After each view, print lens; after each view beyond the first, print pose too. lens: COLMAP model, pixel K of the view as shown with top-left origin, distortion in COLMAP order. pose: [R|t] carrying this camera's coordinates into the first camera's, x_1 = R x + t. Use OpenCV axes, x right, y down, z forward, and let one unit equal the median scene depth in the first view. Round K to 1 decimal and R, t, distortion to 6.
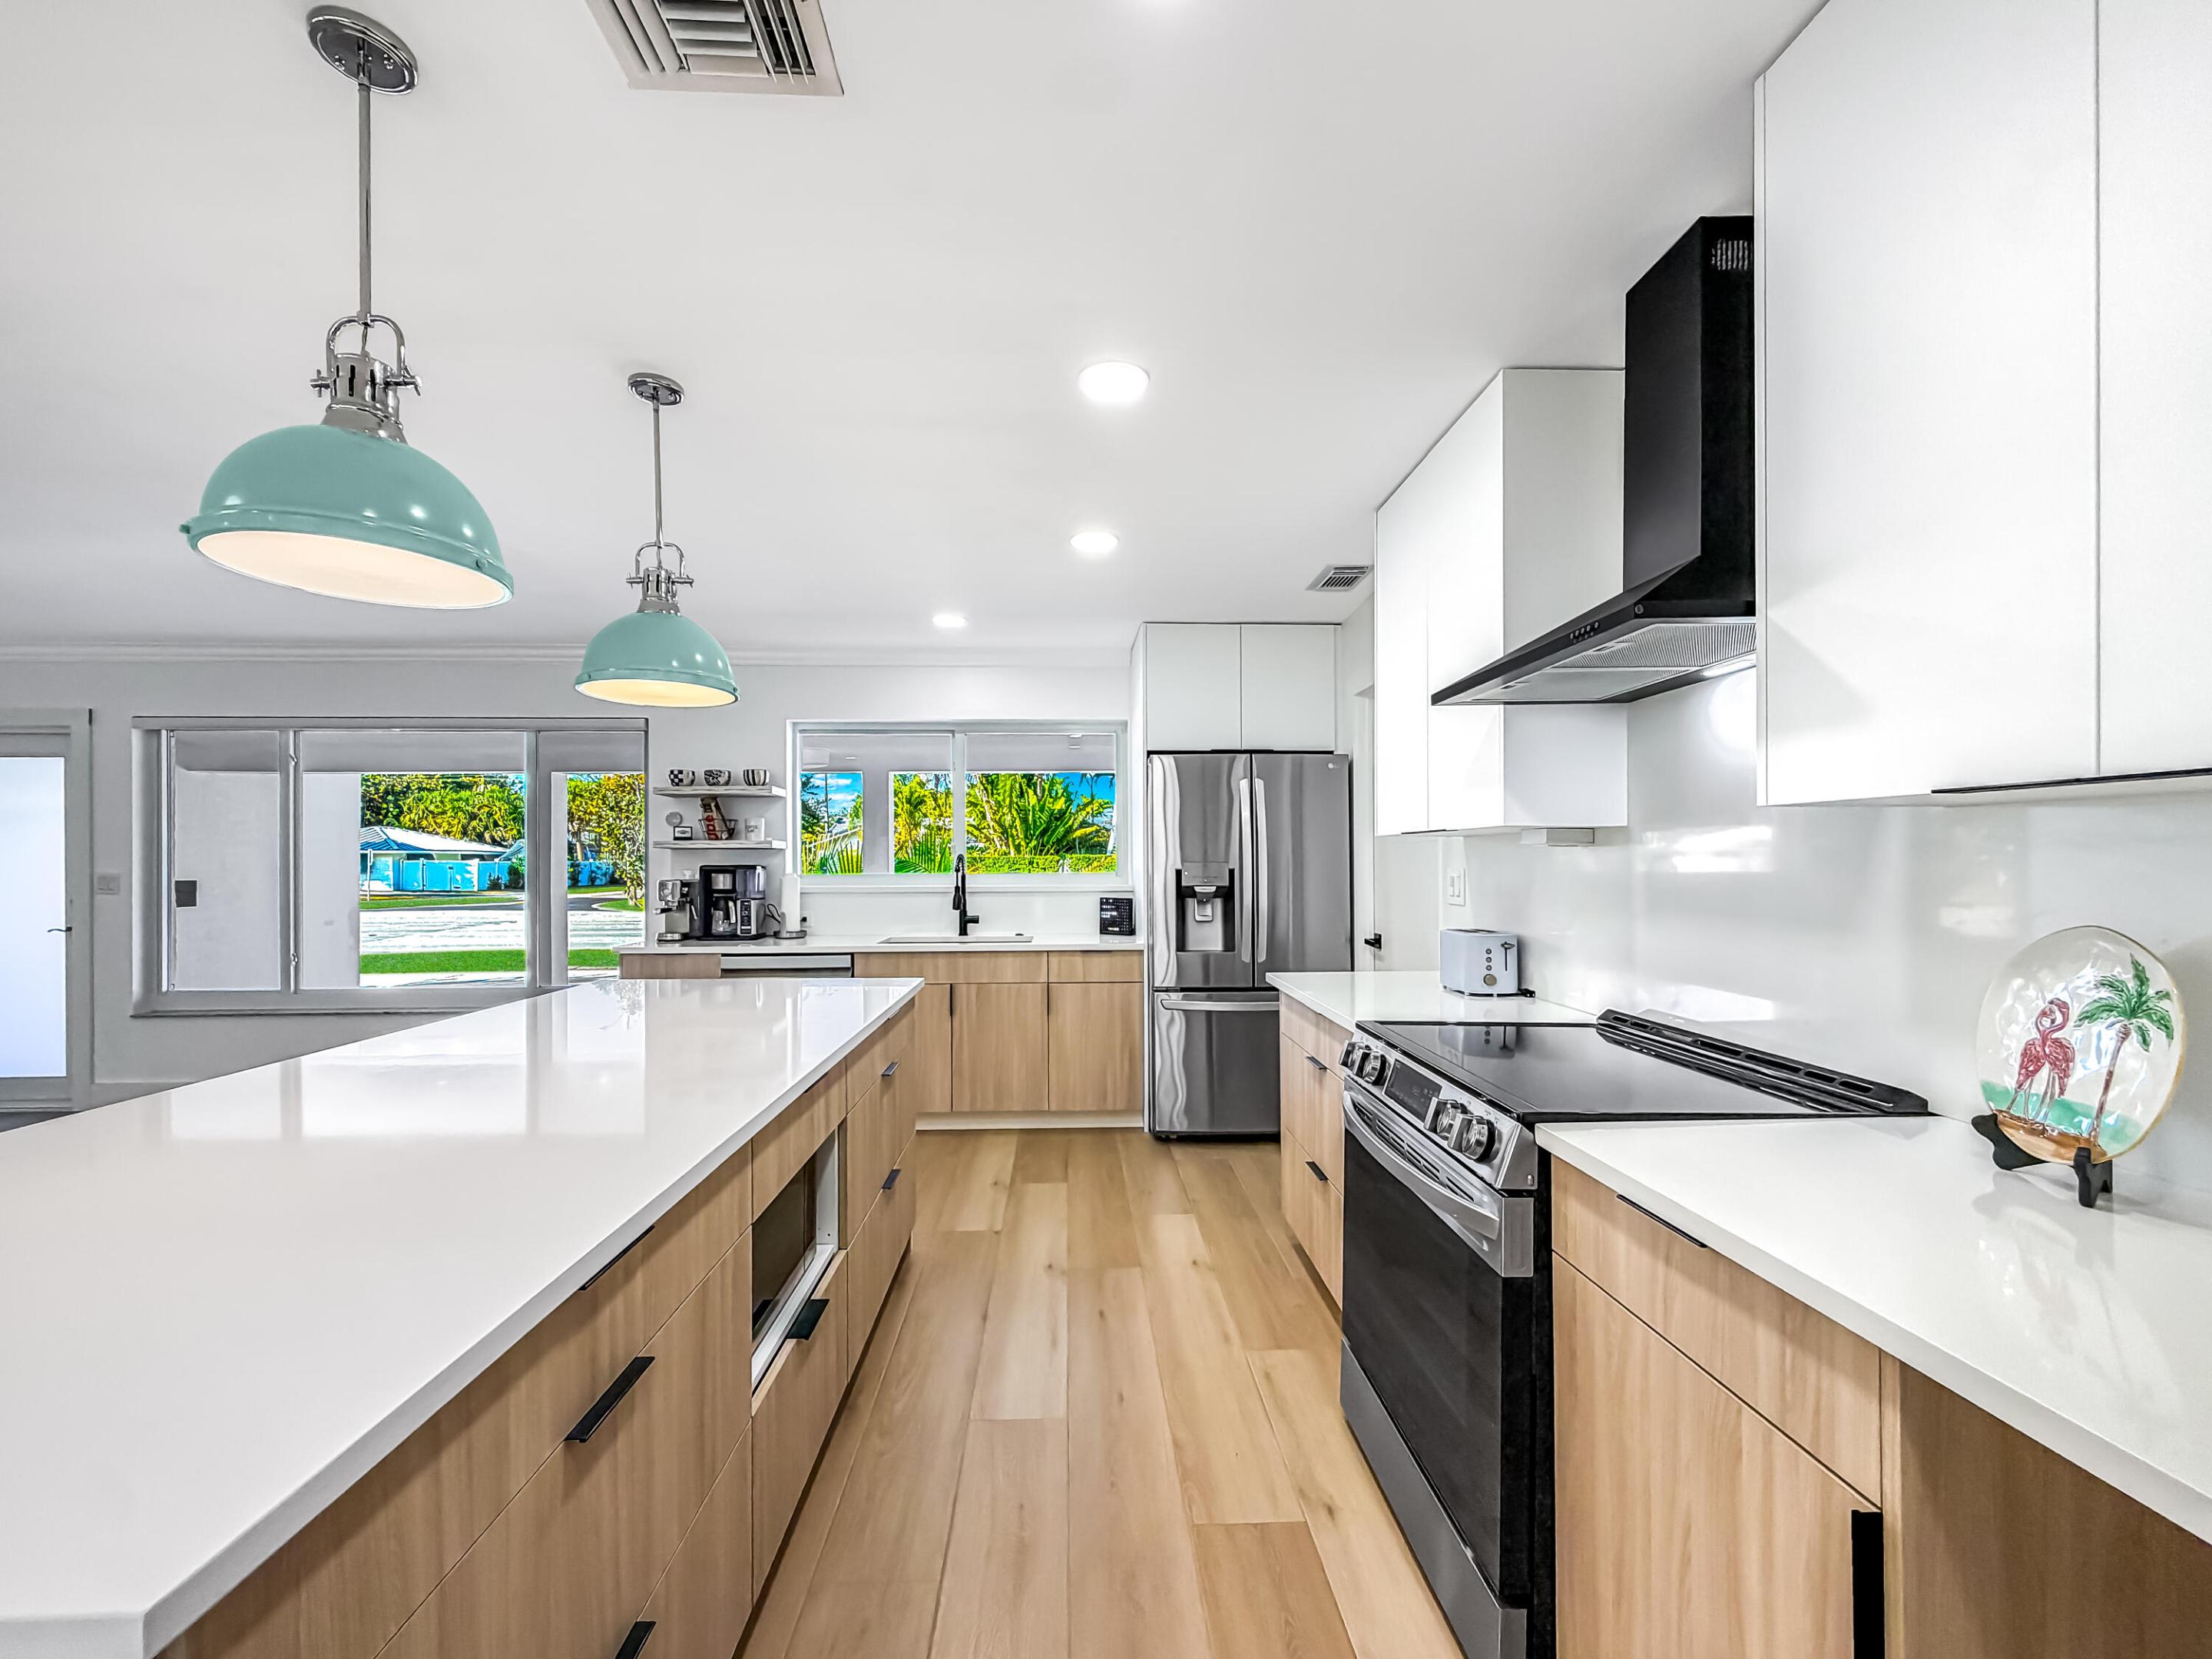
lens RADIAL K [[898.2, 0, 1098.8], [0, 898.2, 862.8], [0, 0, 1]] dist [0.000429, 0.000069]
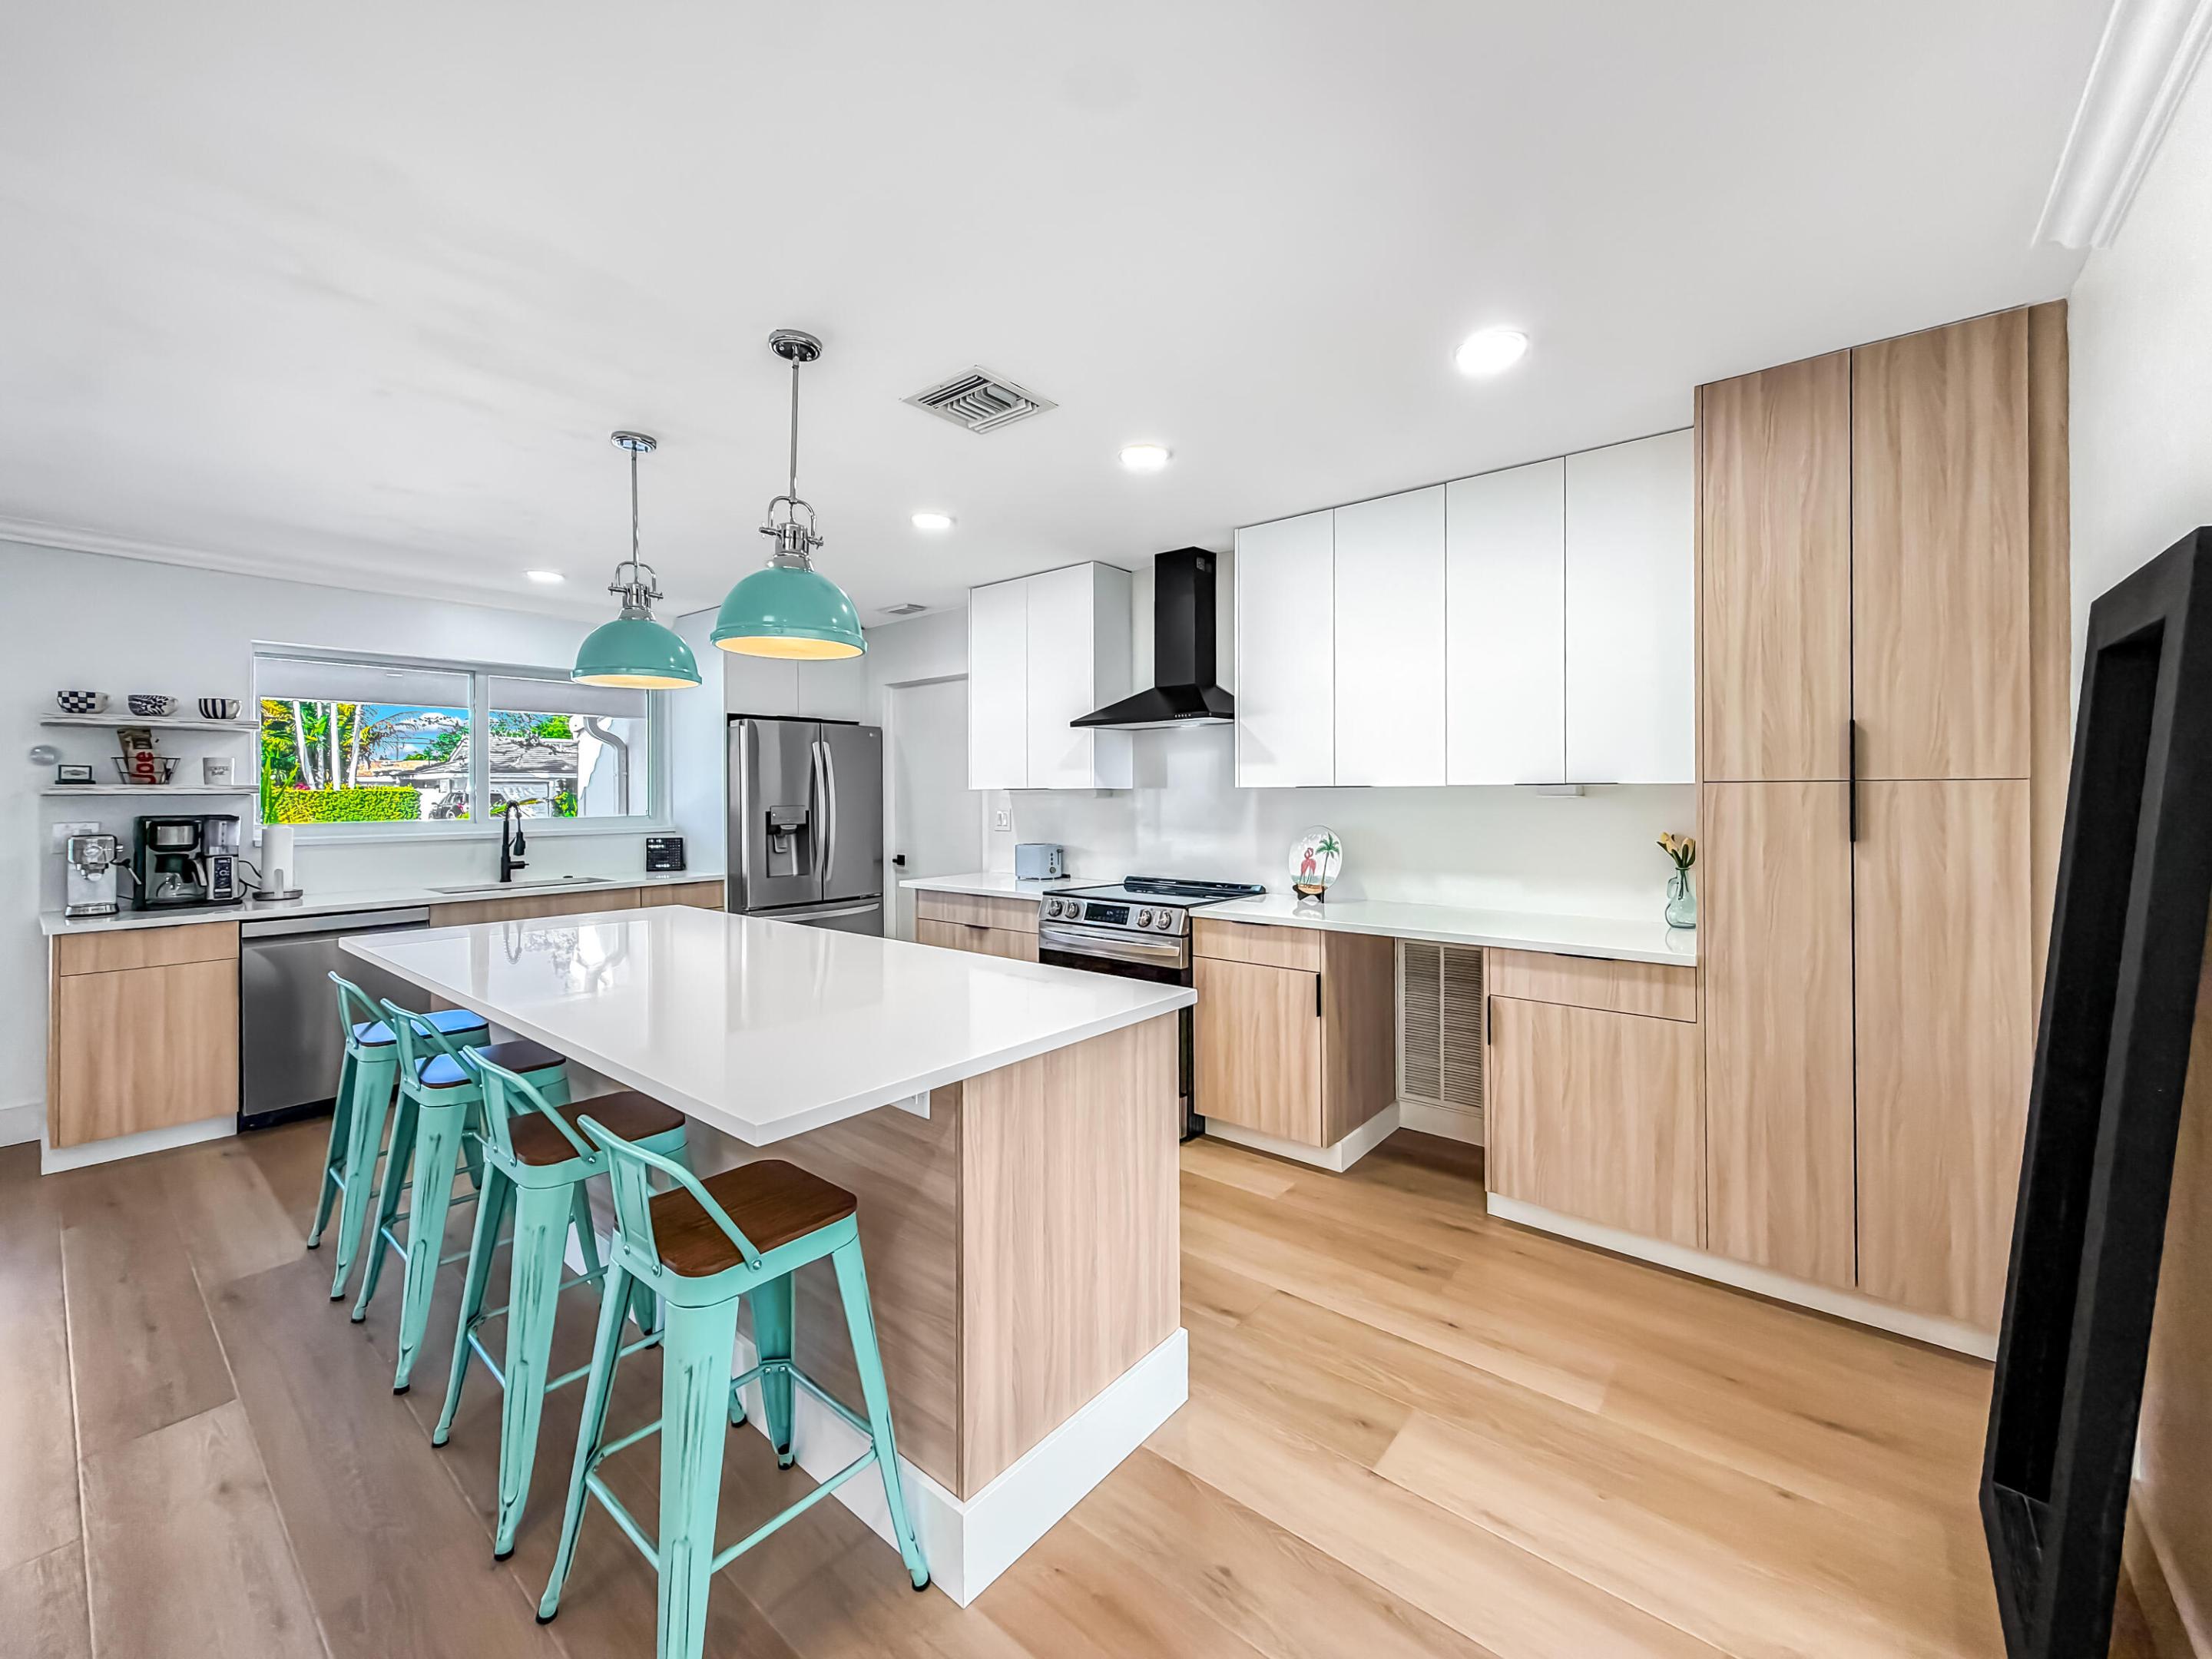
lens RADIAL K [[888.8, 0, 1105.4], [0, 888.8, 795.4], [0, 0, 1]] dist [0.007597, 0.000295]
pose [[0.666112, -0.001763, 0.745849, -0.490332], [0.004427, 0.999989, -0.001590, -0.010969], [-0.745838, 0.004361, 0.666113, -0.166539]]
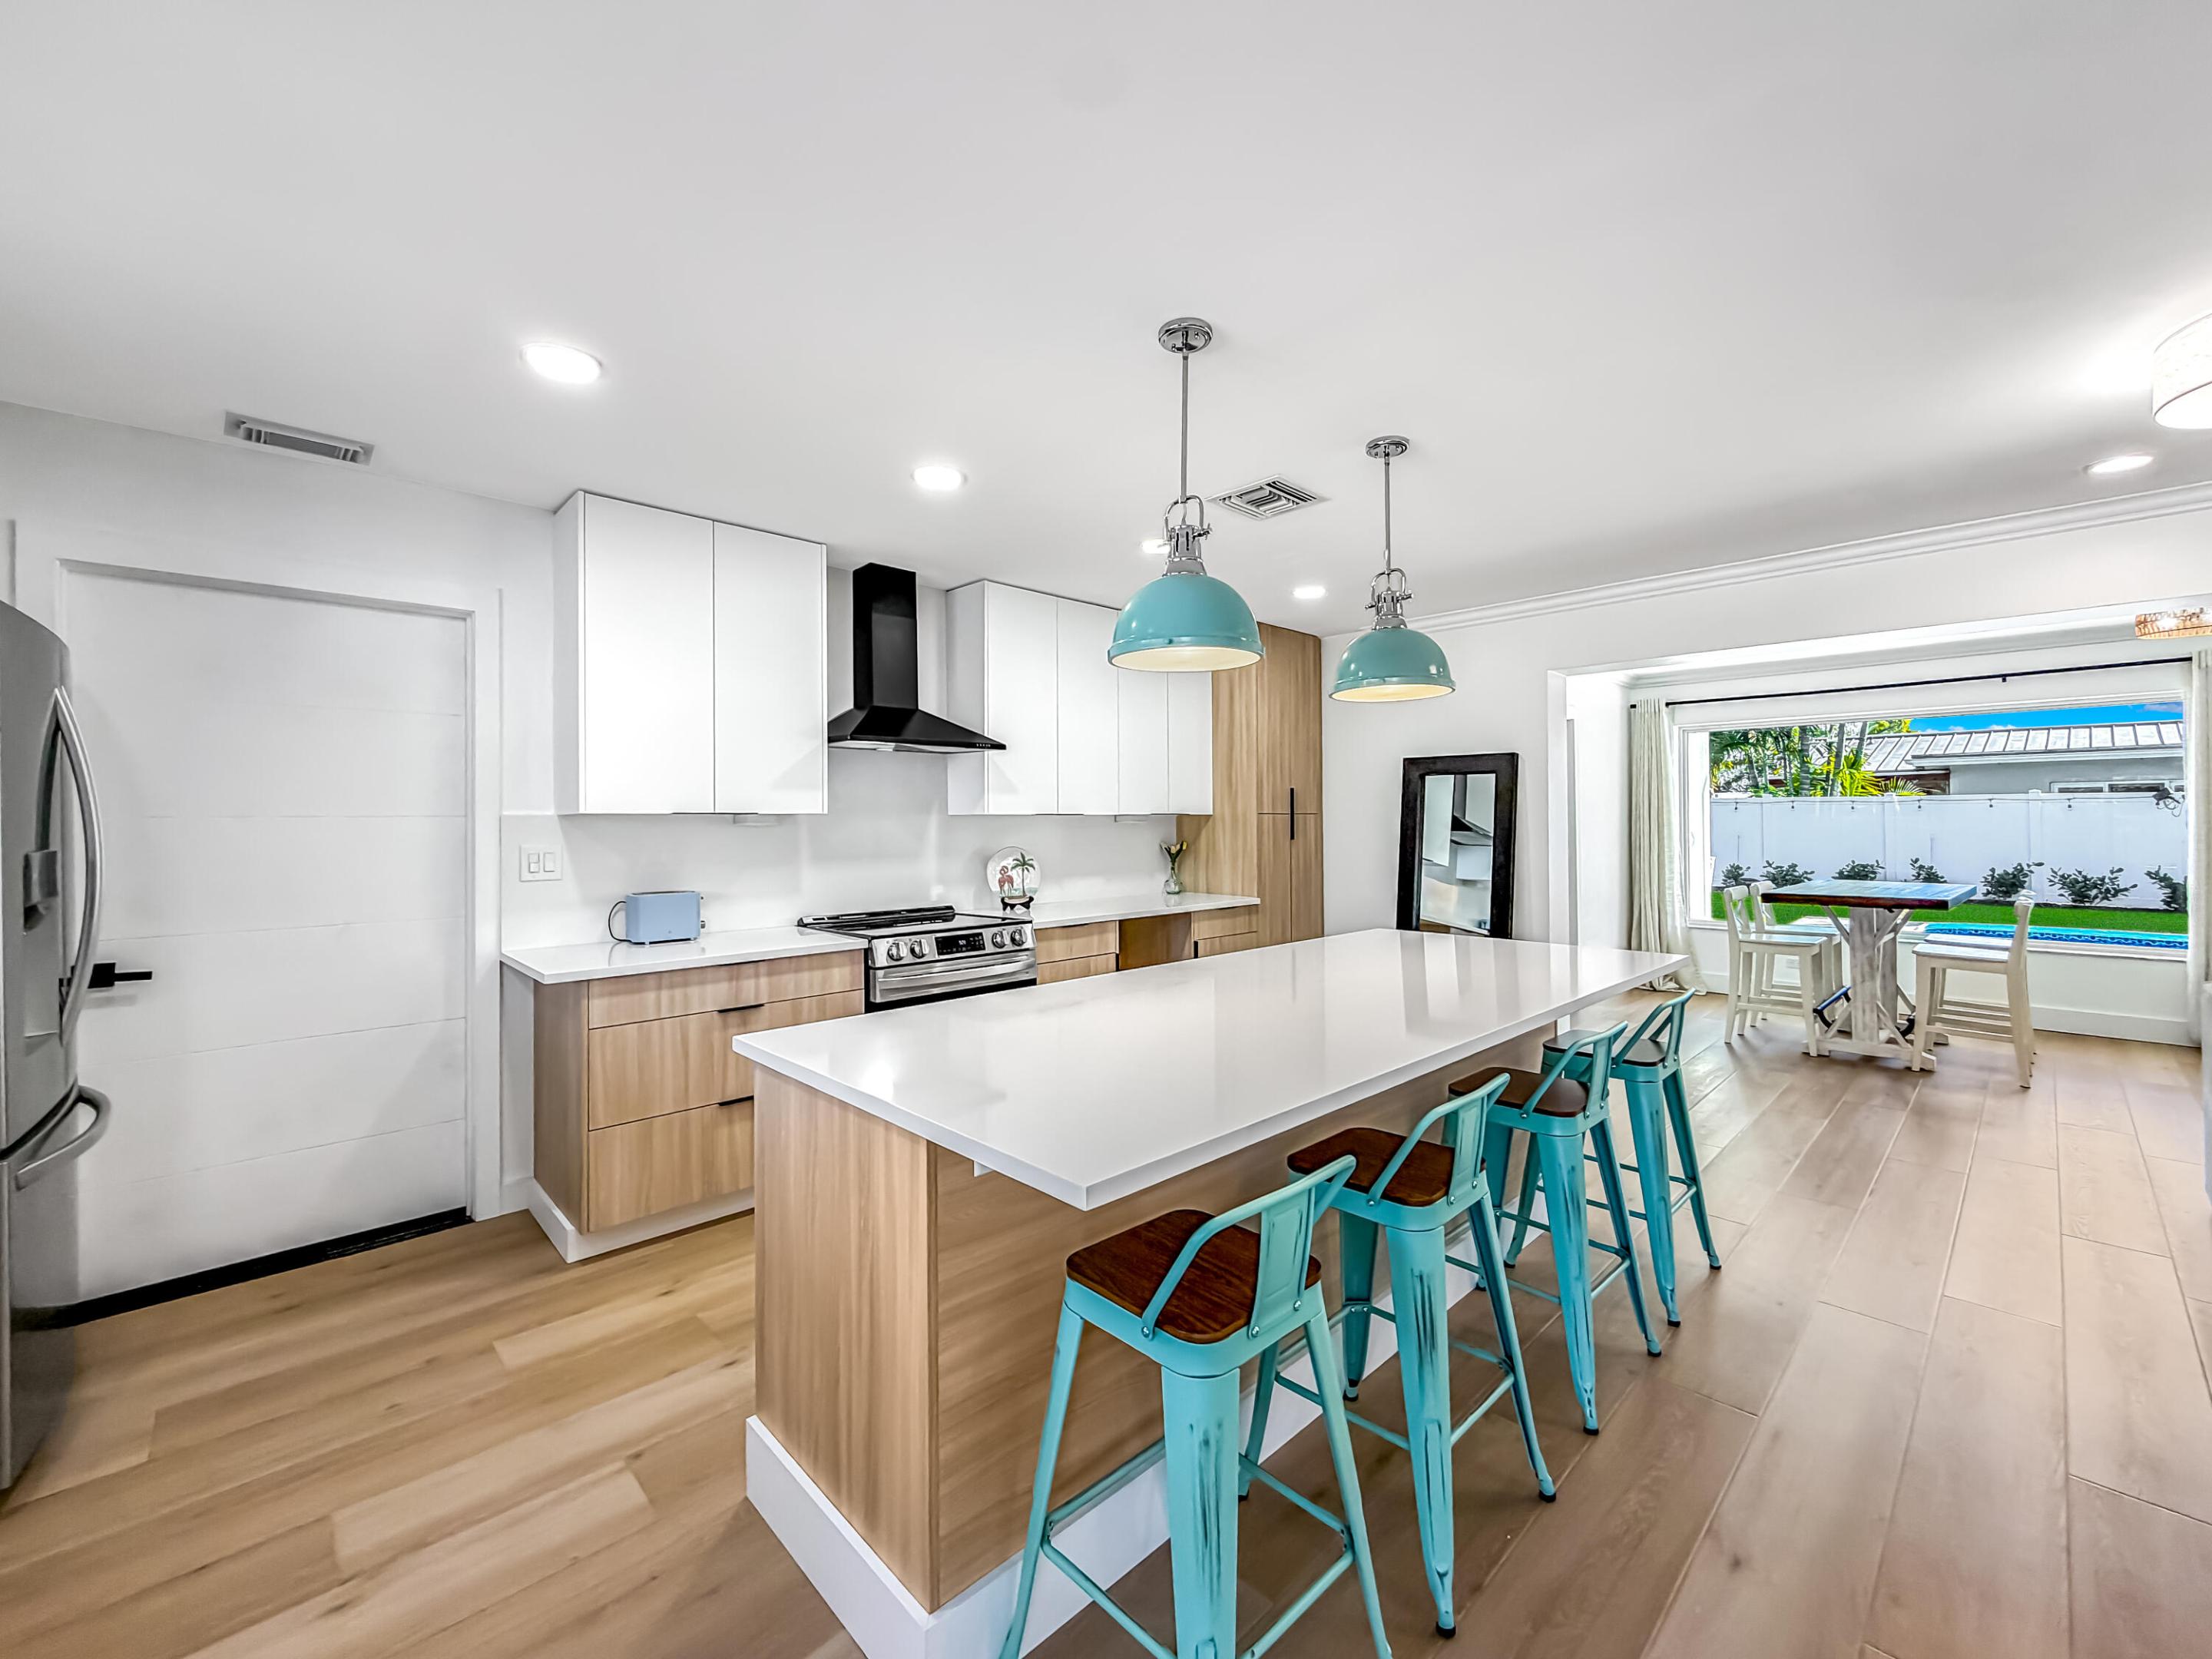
lens RADIAL K [[901.5, 0, 1097.2], [0, 901.5, 817.7], [0, 0, 1]] dist [-0.002049, -0.000100]
pose [[-0.660447, 0.009787, 0.750809, -0.560570], [0.009409, 0.999944, -0.004759, -0.009958], [-0.750814, 0.003921, -0.660502, 0.839633]]
